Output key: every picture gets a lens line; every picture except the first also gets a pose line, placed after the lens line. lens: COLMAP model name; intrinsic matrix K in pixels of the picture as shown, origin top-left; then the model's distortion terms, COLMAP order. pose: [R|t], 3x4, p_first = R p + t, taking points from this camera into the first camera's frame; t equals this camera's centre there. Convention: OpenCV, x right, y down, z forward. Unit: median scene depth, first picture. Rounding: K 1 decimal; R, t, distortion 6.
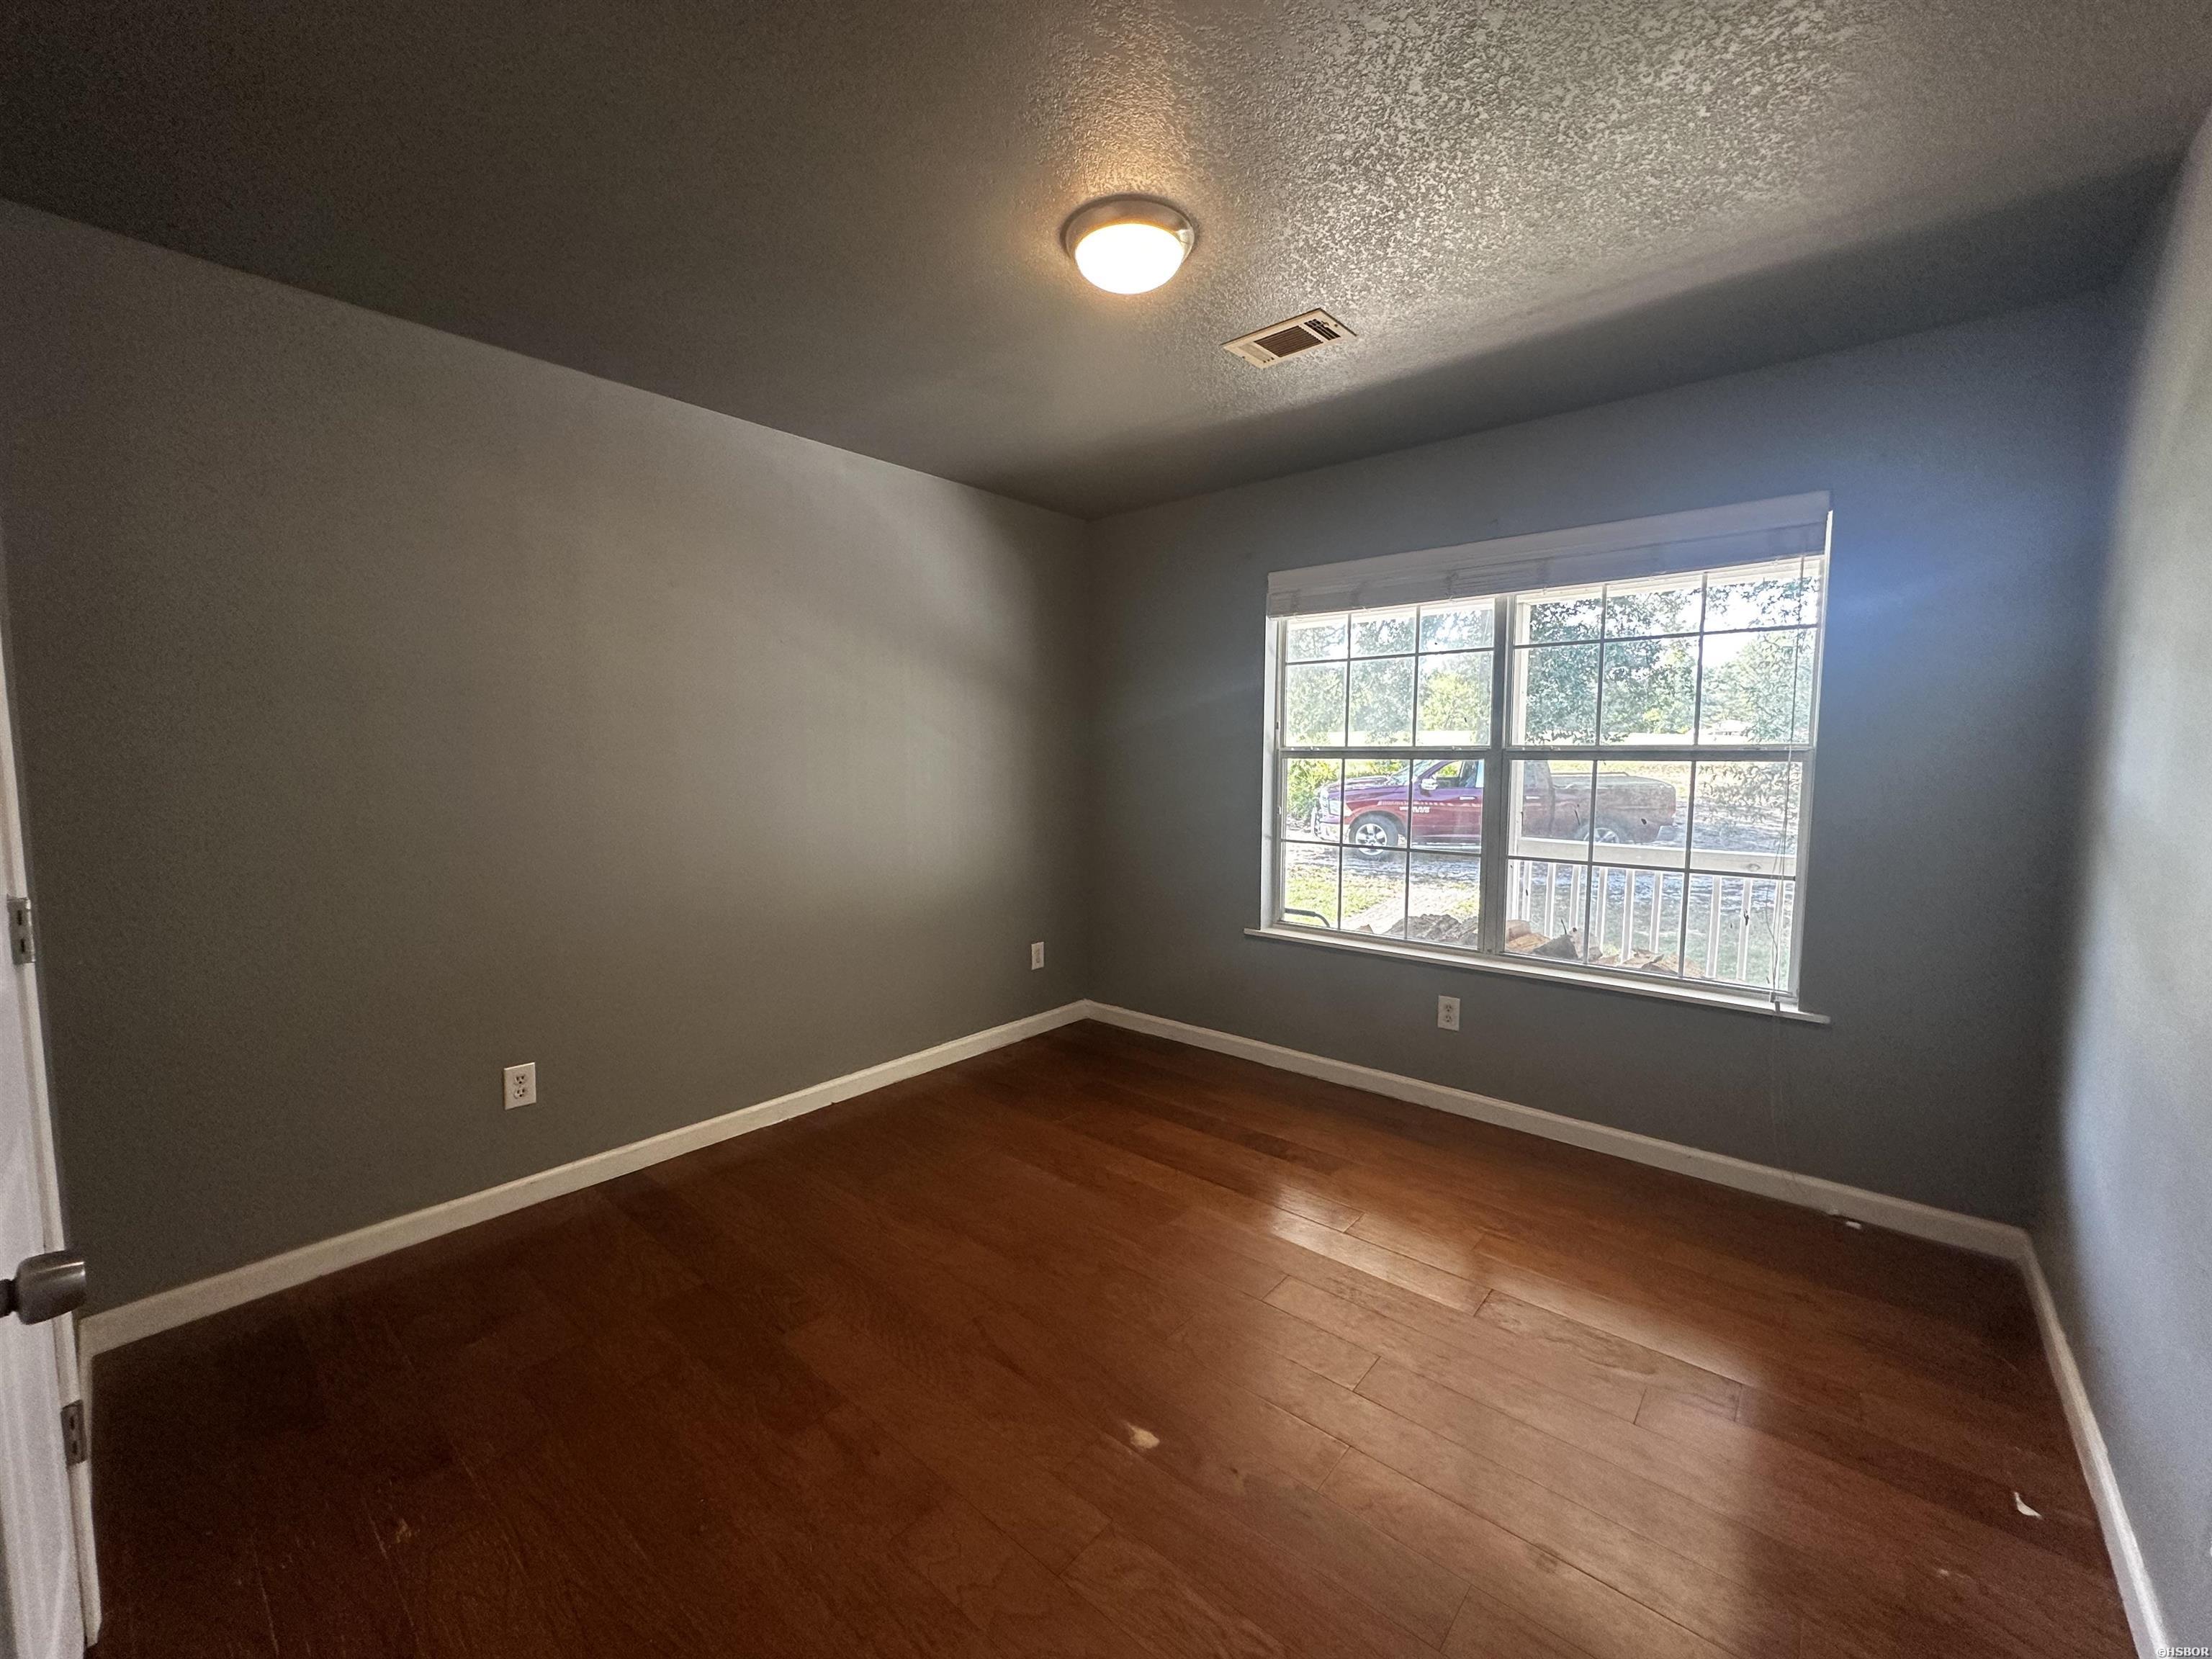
lens RADIAL K [[882.5, 0, 1108.3], [0, 882.5, 826.8], [0, 0, 1]] dist [-0.008730, -0.000372]
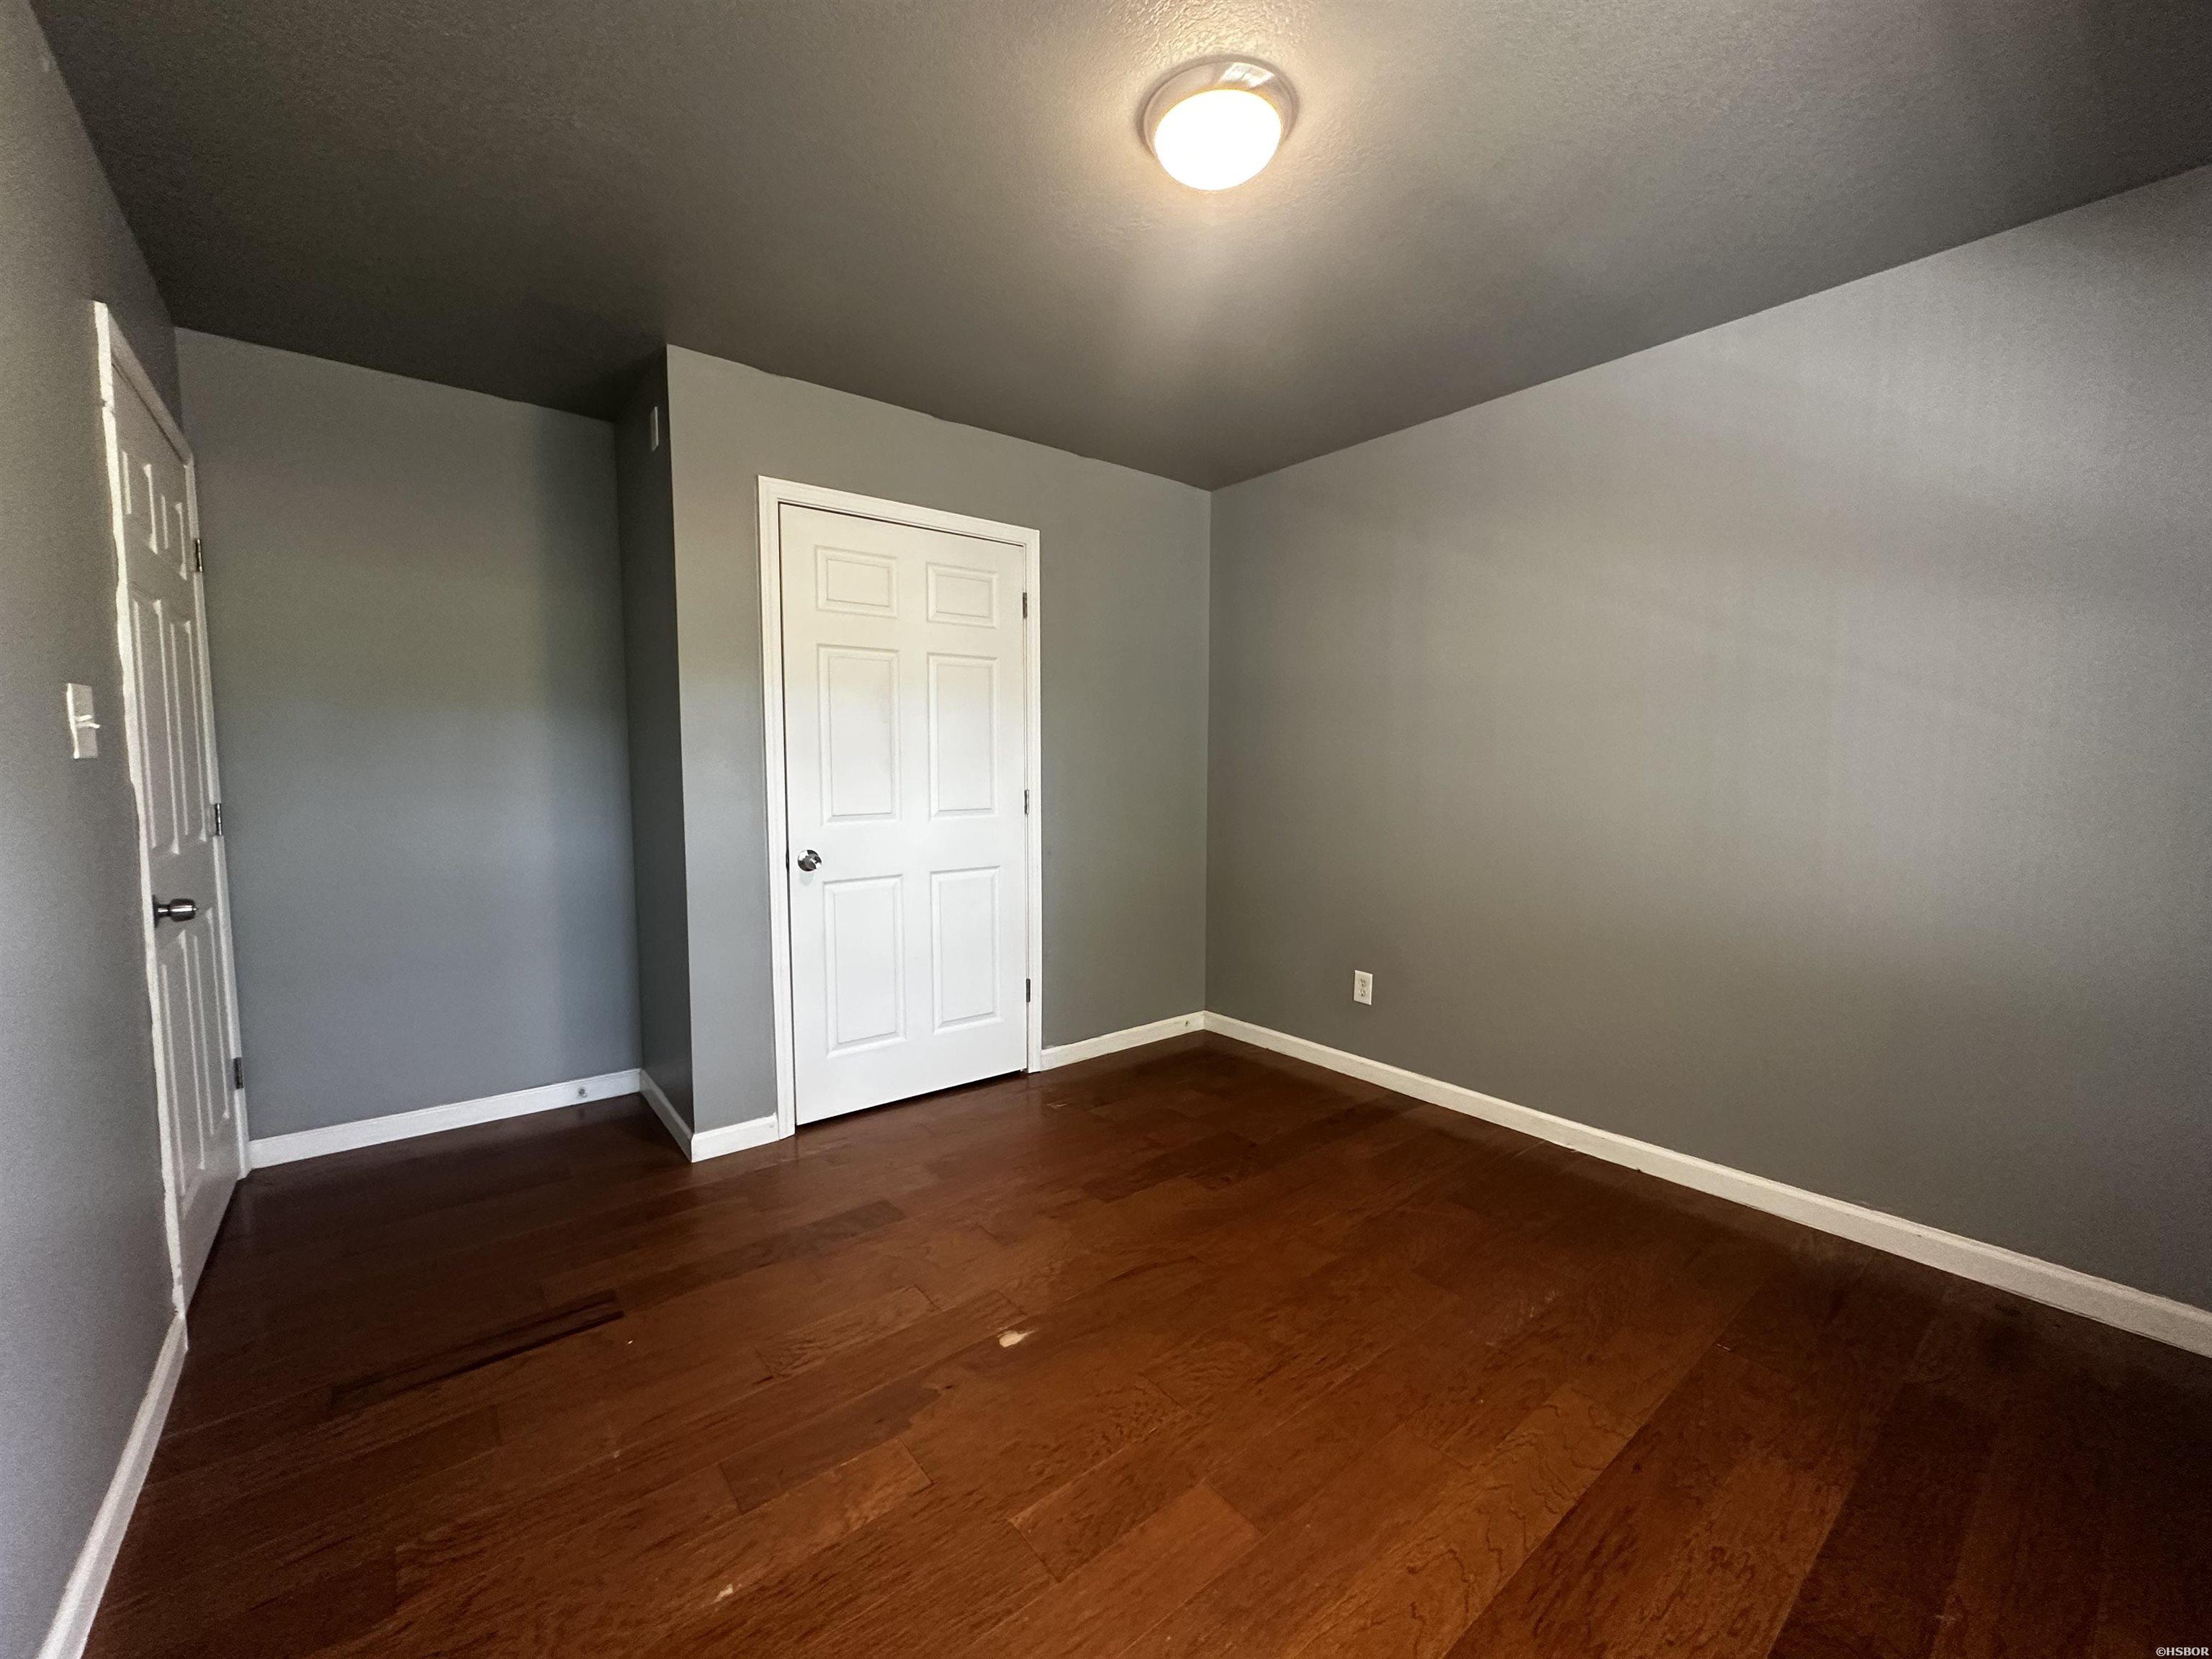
lens RADIAL K [[882.5, 0, 1092.4], [0, 882.5, 821.0], [0, 0, 1]] dist [-0.008730, -0.000372]
pose [[-0.195377, 0.065375, -0.978547, 0.632225], [-0.082543, 0.993139, 0.082831, -0.029852], [0.977248, 0.096955, -0.188640, 0.742029]]
